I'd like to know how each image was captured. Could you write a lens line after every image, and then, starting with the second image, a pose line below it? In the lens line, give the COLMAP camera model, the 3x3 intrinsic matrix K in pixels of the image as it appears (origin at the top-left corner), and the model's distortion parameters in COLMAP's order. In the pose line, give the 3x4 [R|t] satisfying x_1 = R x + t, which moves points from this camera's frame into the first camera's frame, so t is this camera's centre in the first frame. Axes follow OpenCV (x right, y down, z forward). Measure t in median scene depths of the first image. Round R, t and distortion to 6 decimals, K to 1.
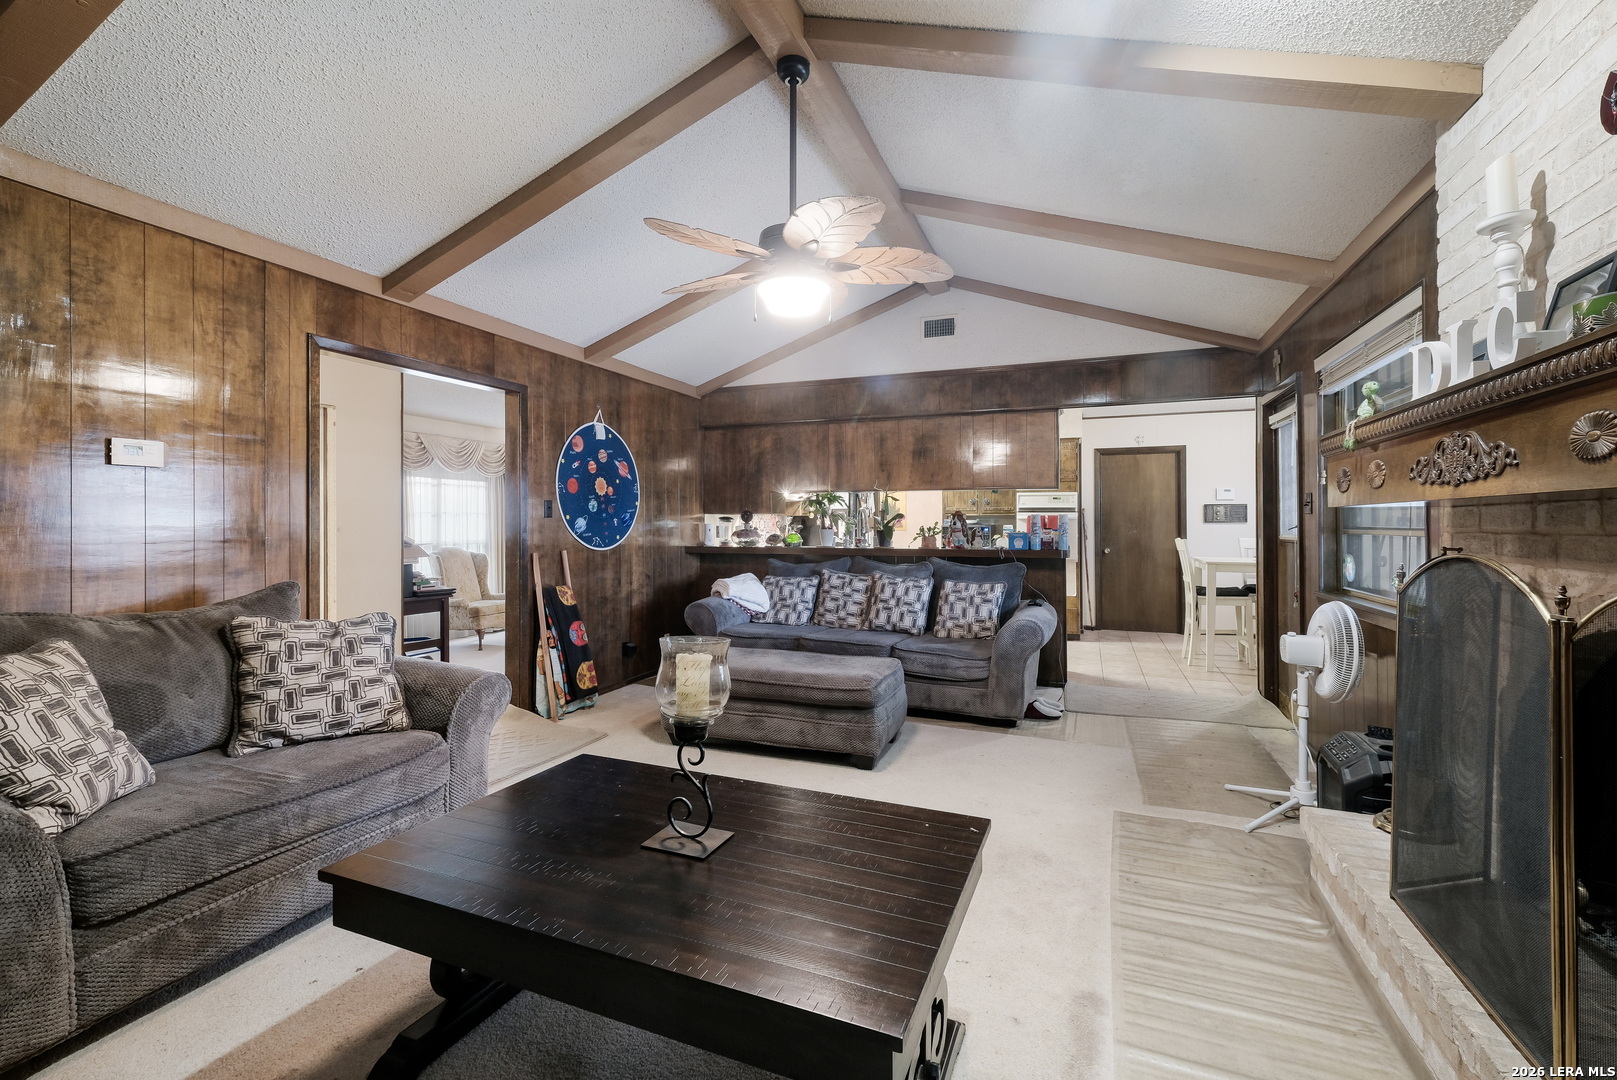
lens RADIAL K [[706.1, 0, 801.6], [0, 706.1, 526.4], [0, 0, 1]] dist [0.003476, -0.000248]
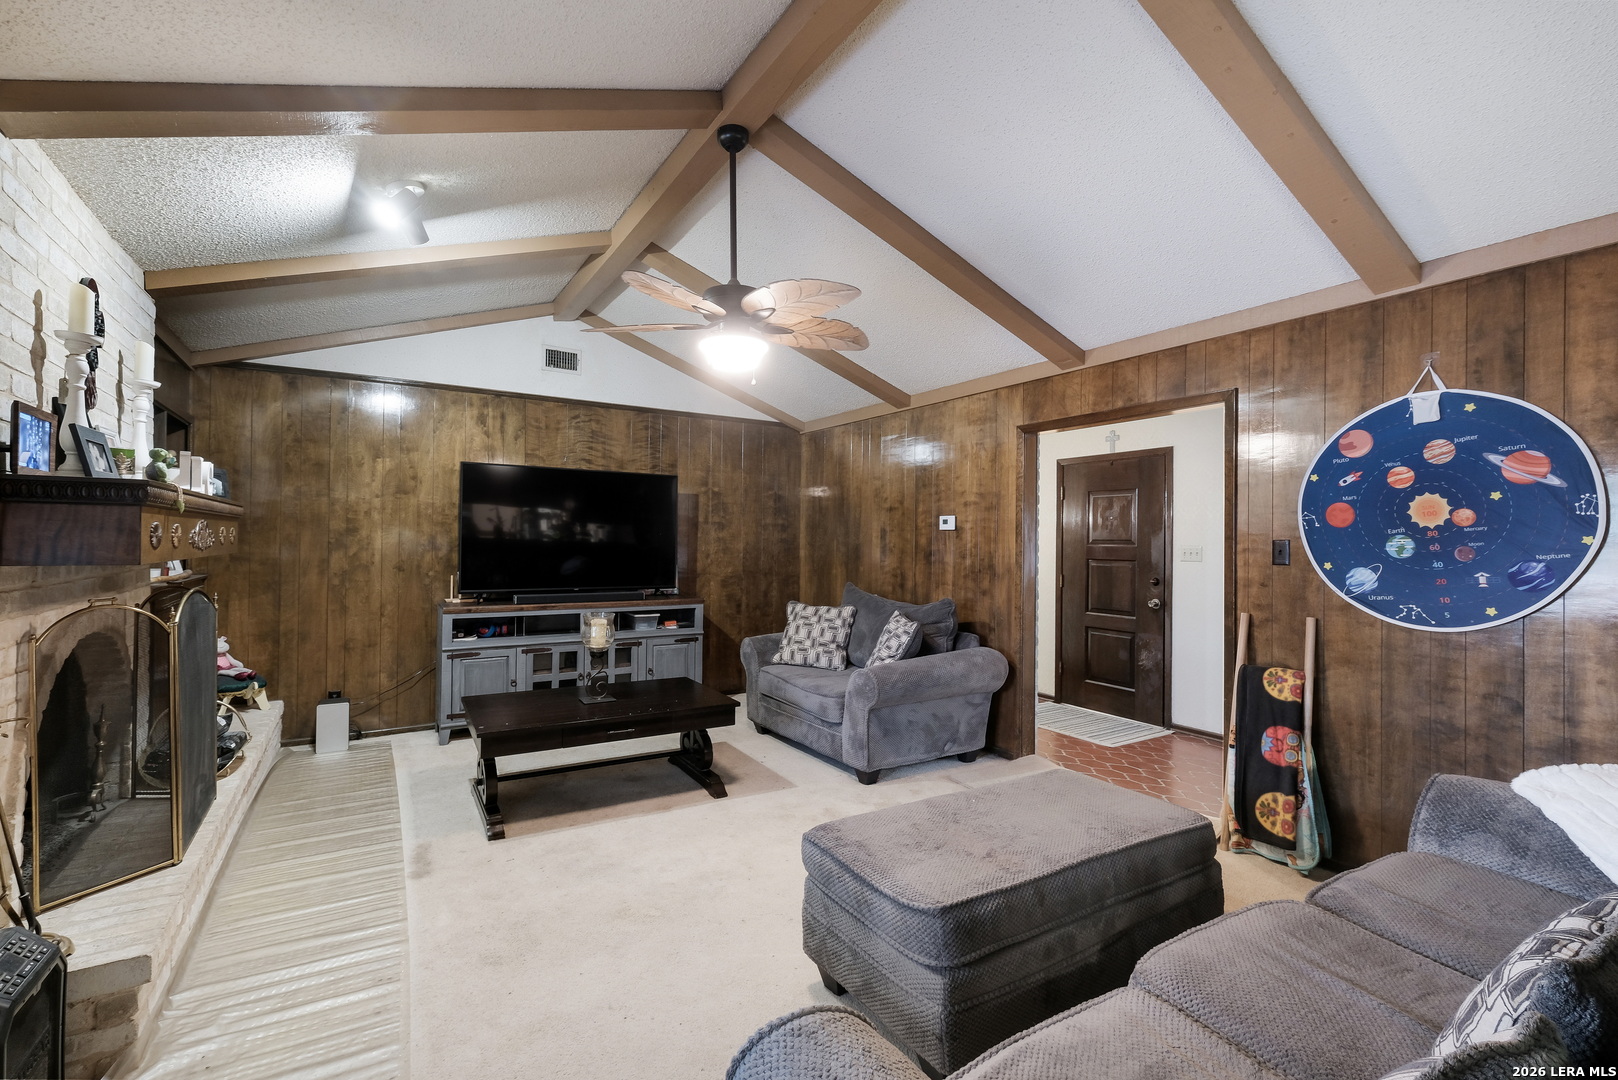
lens RADIAL K [[709.3, 0, 812.4], [0, 709.3, 536.6], [0, 0, 1]] dist [0.006883, -0.000260]
pose [[-0.589192, -0.006963, -0.807963, 0.427776], [-0.012410, 0.999923, 0.000433, -0.031981], [0.807897, 0.010282, -0.589233, 0.956873]]
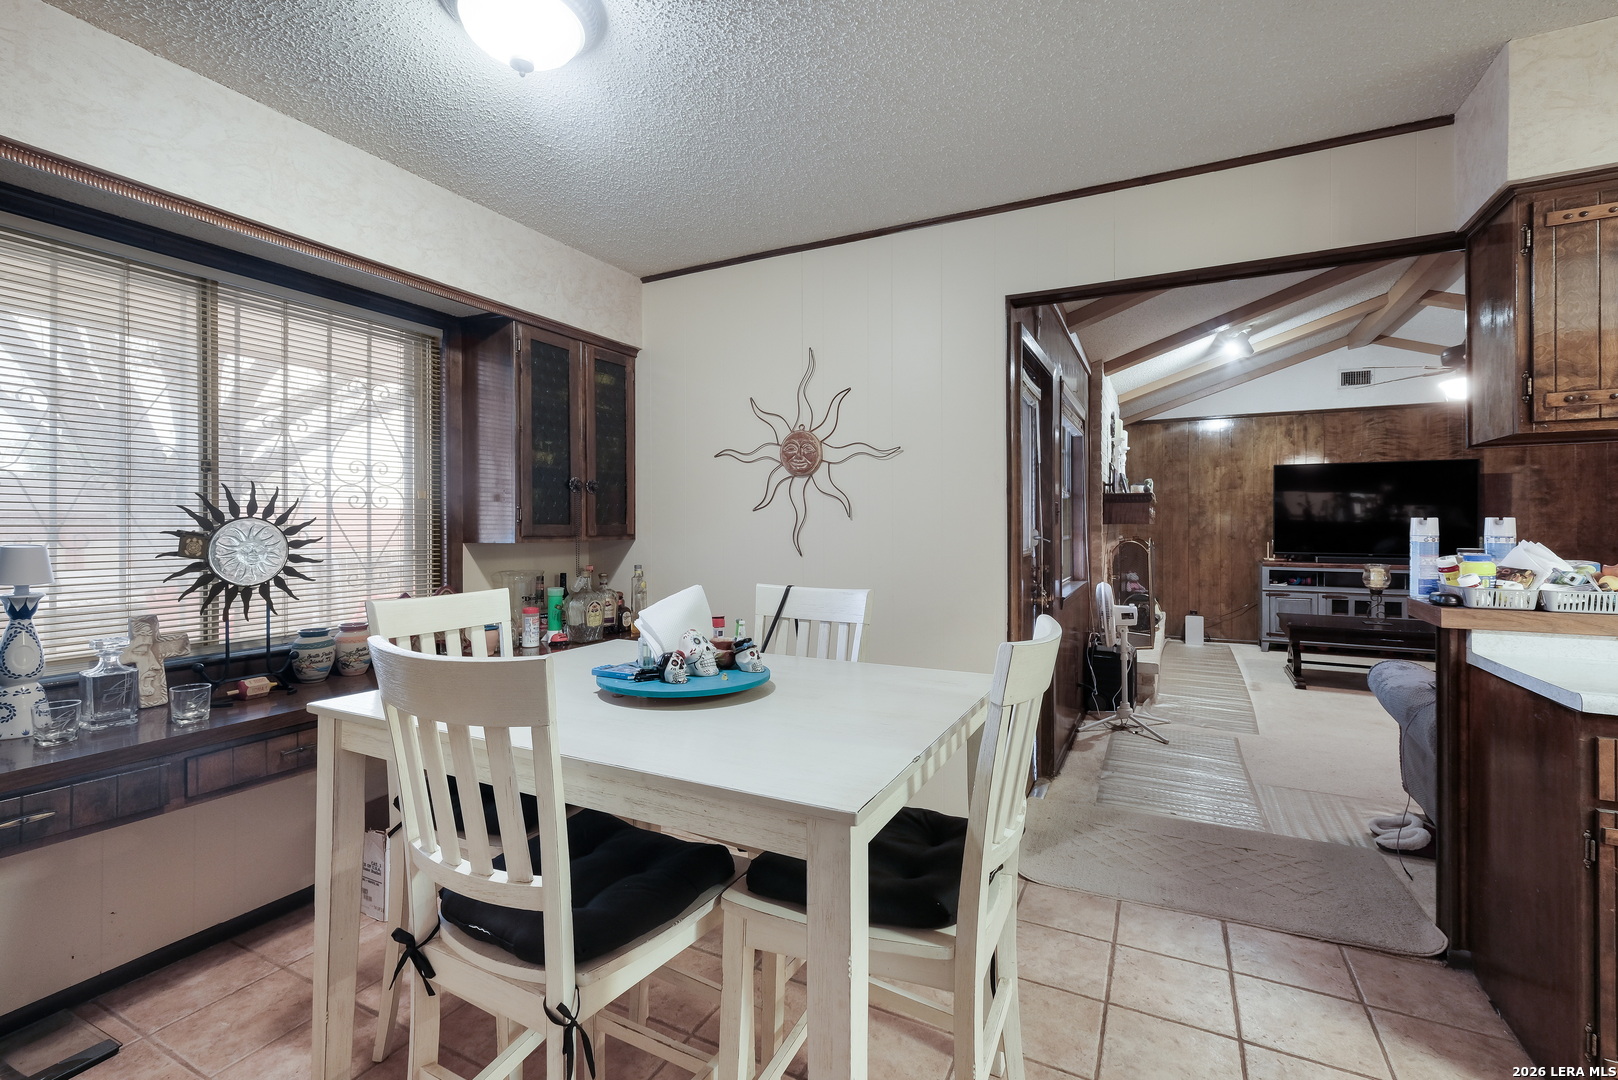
lens RADIAL K [[709.3, 0, 808.5], [0, 709.3, 523.4], [0, 0, 1]] dist [0.006883, -0.000260]
pose [[-0.995390, 0.003080, 0.095865, 0.727139], [0.003239, 0.999994, 0.001502, -0.014856], [-0.095860, 0.001806, -0.995393, 1.520600]]
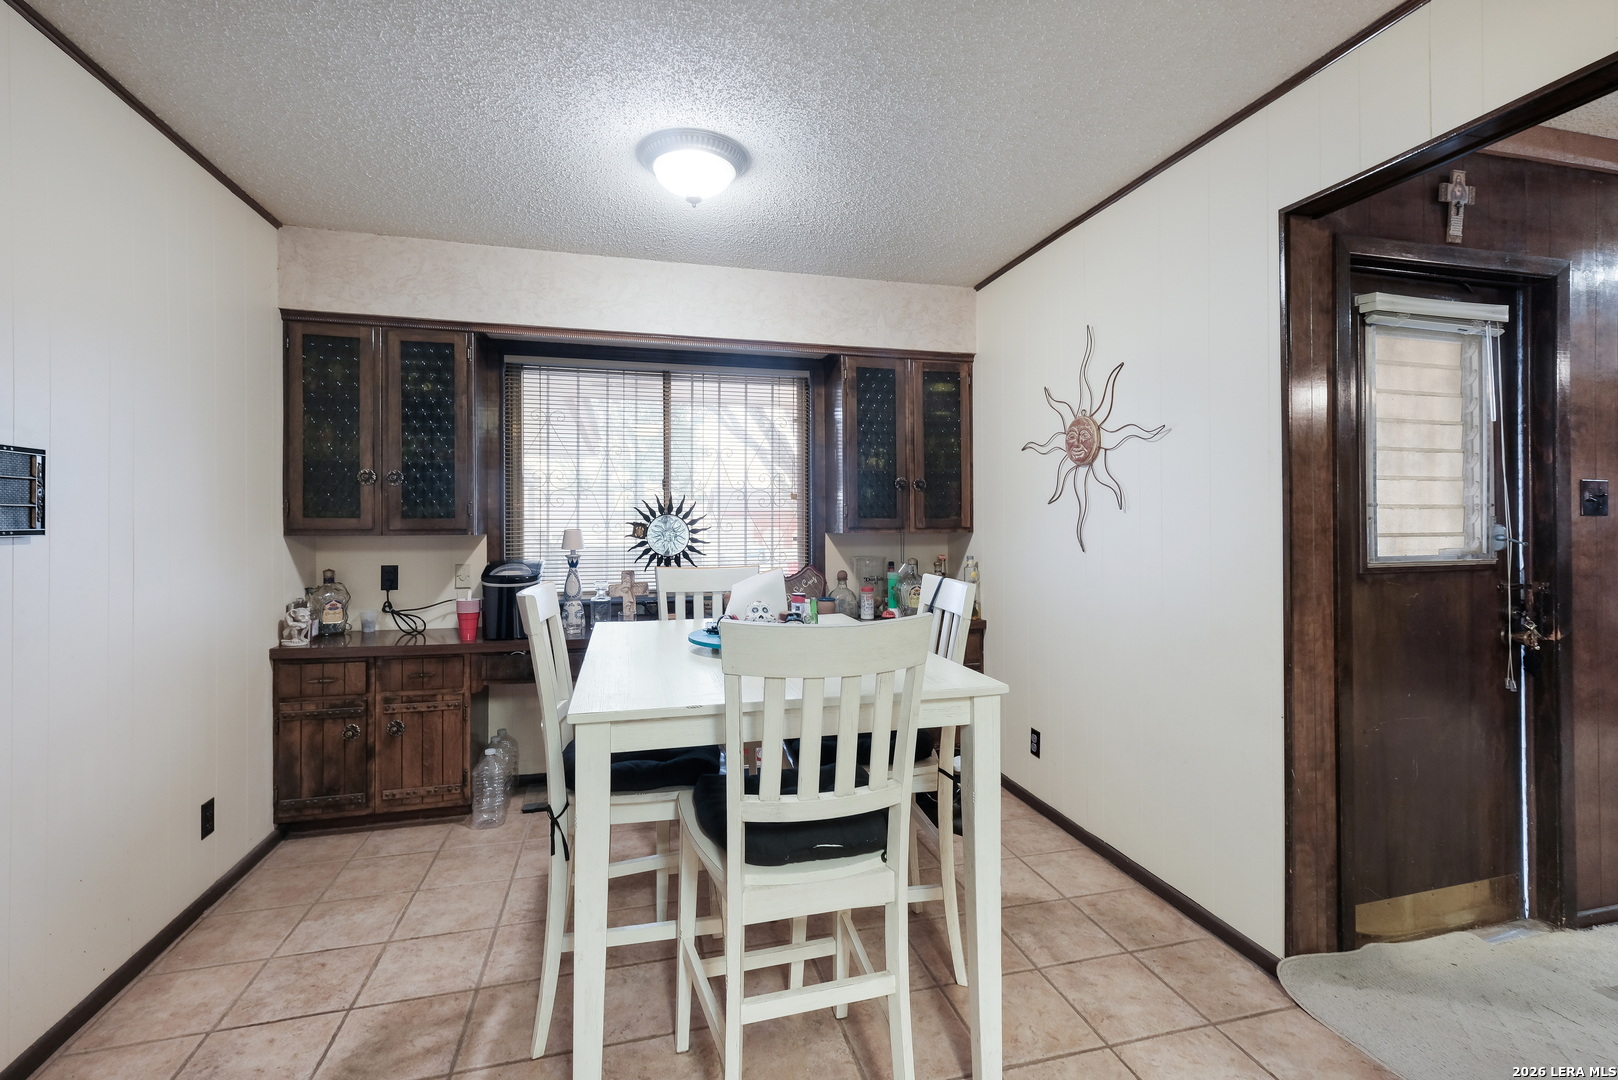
lens RADIAL K [[709.3, 0, 810.8], [0, 709.3, 516.5], [0, 0, 1]] dist [0.006883, -0.000260]
pose [[-0.587302, 0.006120, 0.809344, 0.461091], [0.006490, 0.999975, -0.002852, -0.013910], [-0.809342, 0.003578, -0.587327, 1.421030]]
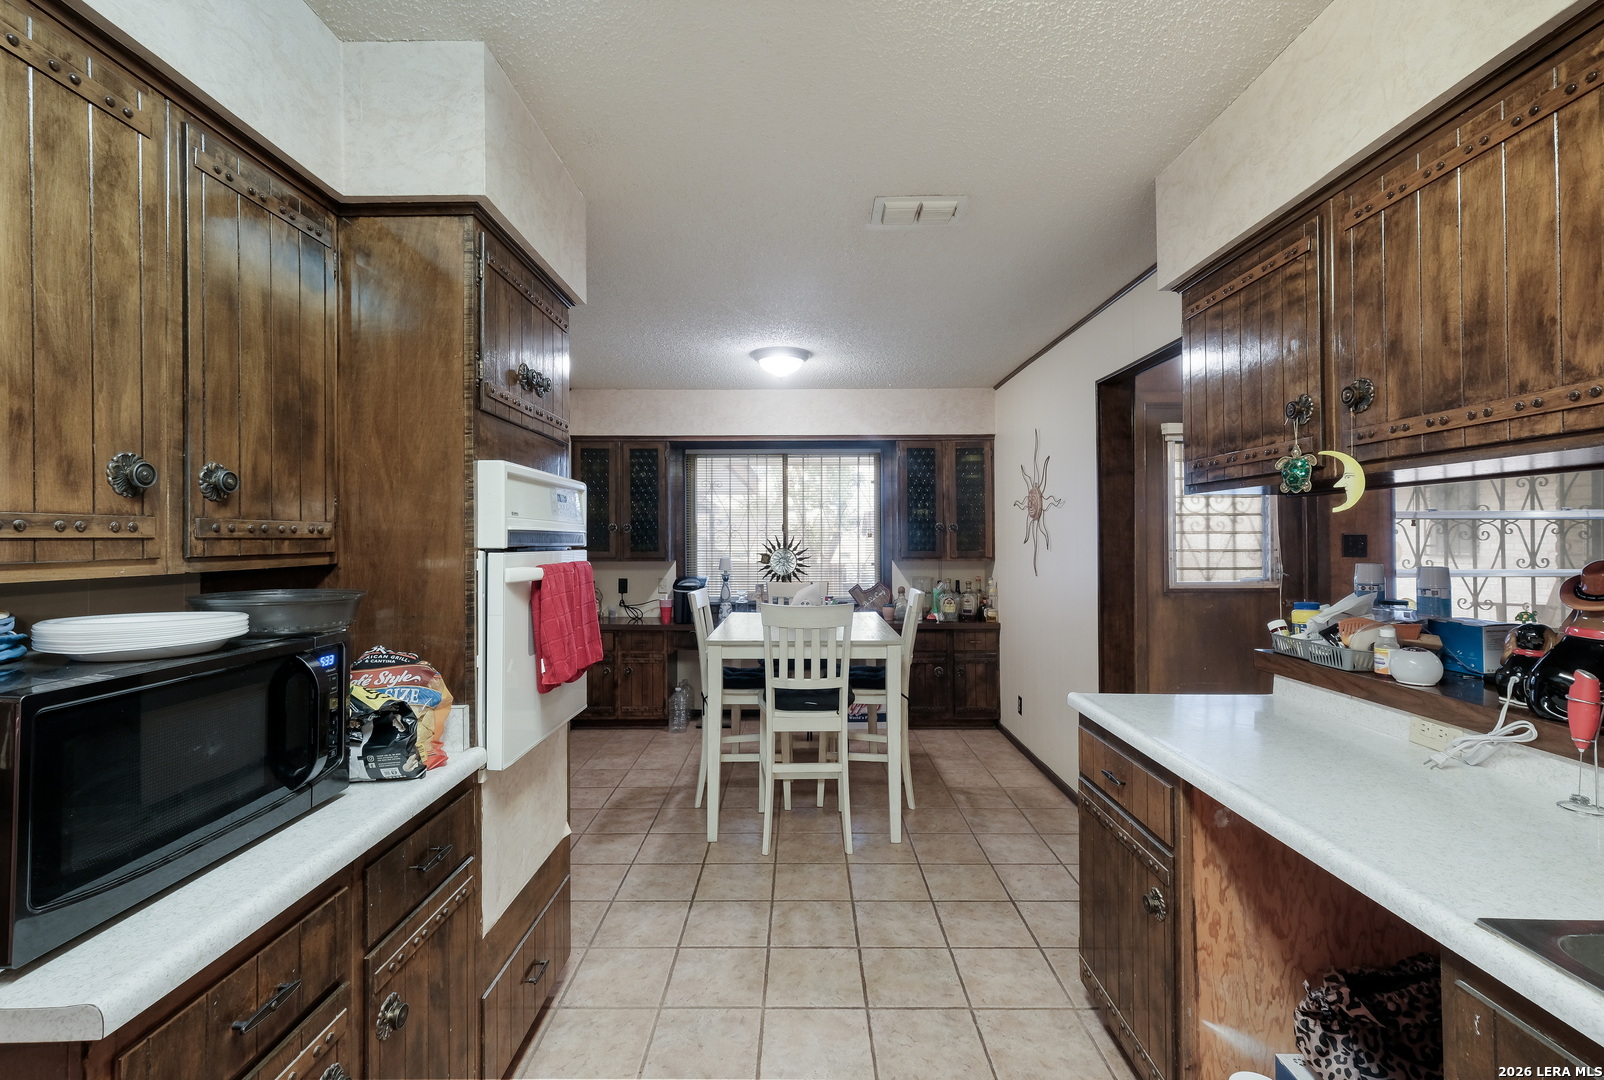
lens RADIAL K [[700.5, 0, 797.1], [0, 700.5, 535.4], [0, 0, 1]] dist [0.003476, -0.000248]
pose [[-0.359048, 0.005484, 0.933303, 0.105046], [0.007784, 0.999966, -0.002881, -0.035183], [-0.933286, 0.006231, -0.359079, 1.488841]]
